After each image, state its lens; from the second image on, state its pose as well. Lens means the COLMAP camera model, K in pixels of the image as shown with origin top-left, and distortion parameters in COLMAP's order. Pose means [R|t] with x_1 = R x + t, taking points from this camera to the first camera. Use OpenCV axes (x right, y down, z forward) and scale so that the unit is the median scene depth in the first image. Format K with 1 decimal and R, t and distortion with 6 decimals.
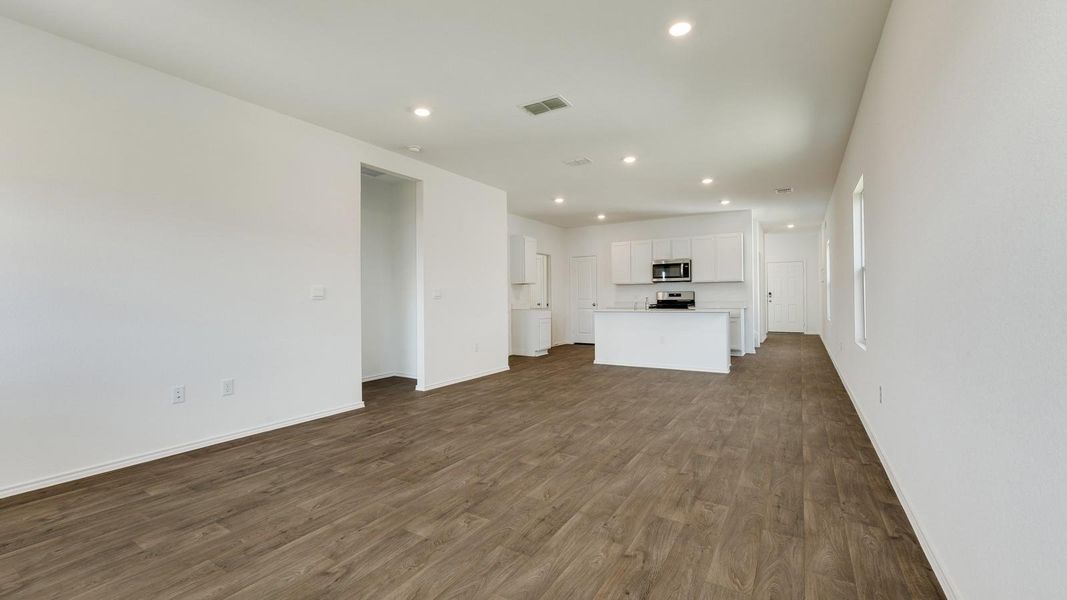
lens RADIAL K [[432.1, 0, 528.7], [0, 432.1, 297.5], [0, 0, 1]] dist [-0.020825, 0.000151]
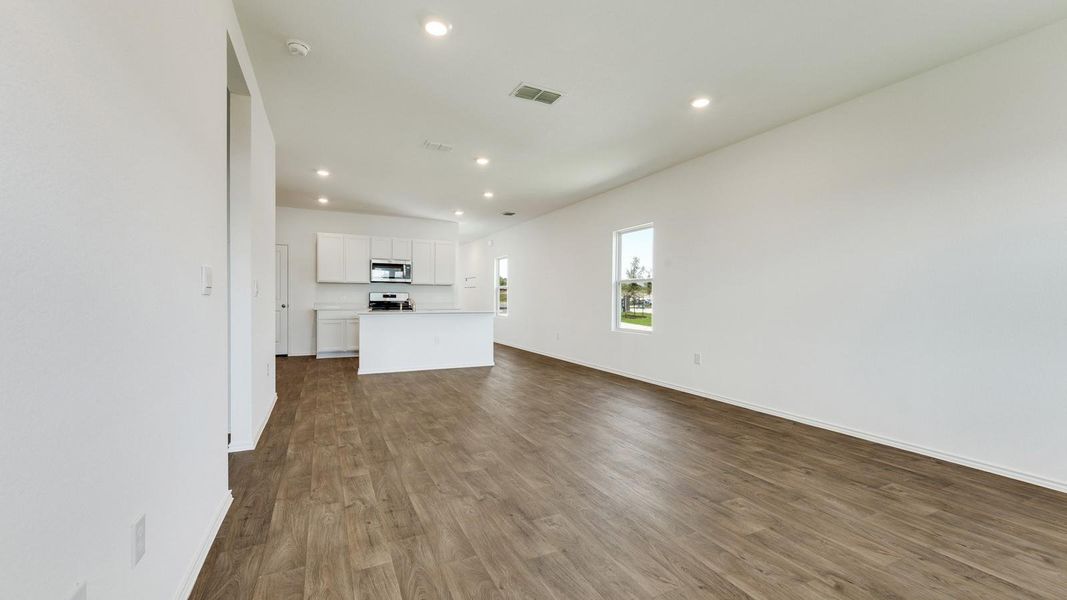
lens RADIAL K [[434.7, 0, 533.5], [0, 434.7, 300.0], [0, 0, 1]] dist [0.013758, -0.000076]
pose [[0.530451, 0.011807, 0.847634, -0.475083], [-0.014030, 0.999888, -0.005148, 0.005406], [-0.847600, -0.009162, 0.530557, 0.300227]]
